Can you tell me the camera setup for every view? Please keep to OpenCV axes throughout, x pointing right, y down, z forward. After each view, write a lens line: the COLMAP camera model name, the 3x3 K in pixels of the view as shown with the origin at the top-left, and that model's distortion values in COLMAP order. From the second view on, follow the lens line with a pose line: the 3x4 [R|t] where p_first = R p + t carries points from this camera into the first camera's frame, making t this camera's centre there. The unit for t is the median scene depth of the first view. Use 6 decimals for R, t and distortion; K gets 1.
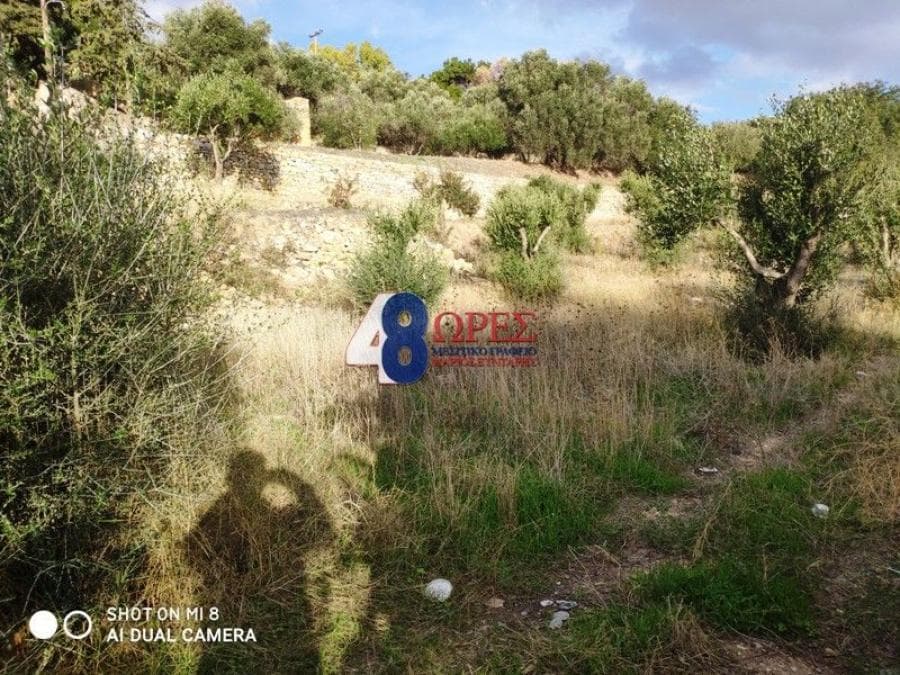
lens RADIAL K [[692.1, 0, 456.6], [0, 692.1, 342.7], [0, 0, 1]] dist [0.025838, -0.048553]
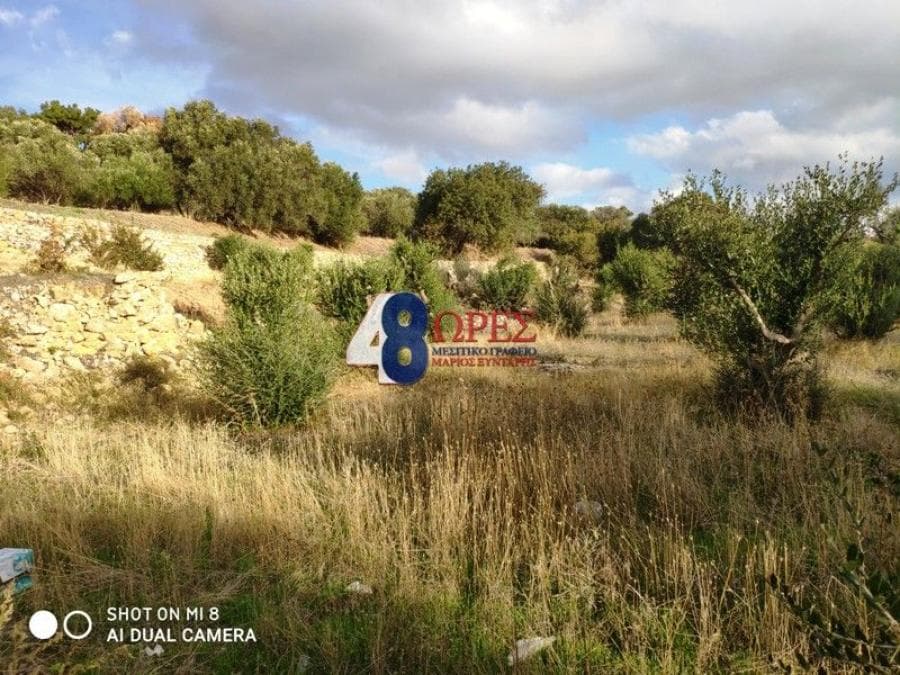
lens RADIAL K [[692.1, 0, 446.1], [0, 692.1, 338.9], [0, 0, 1]] dist [0.025838, -0.048553]
pose [[0.865409, -0.050374, 0.498528, -0.132157], [0.095502, 0.993277, -0.065419, -0.026399], [-0.491881, 0.104225, 0.864402, 0.122872]]
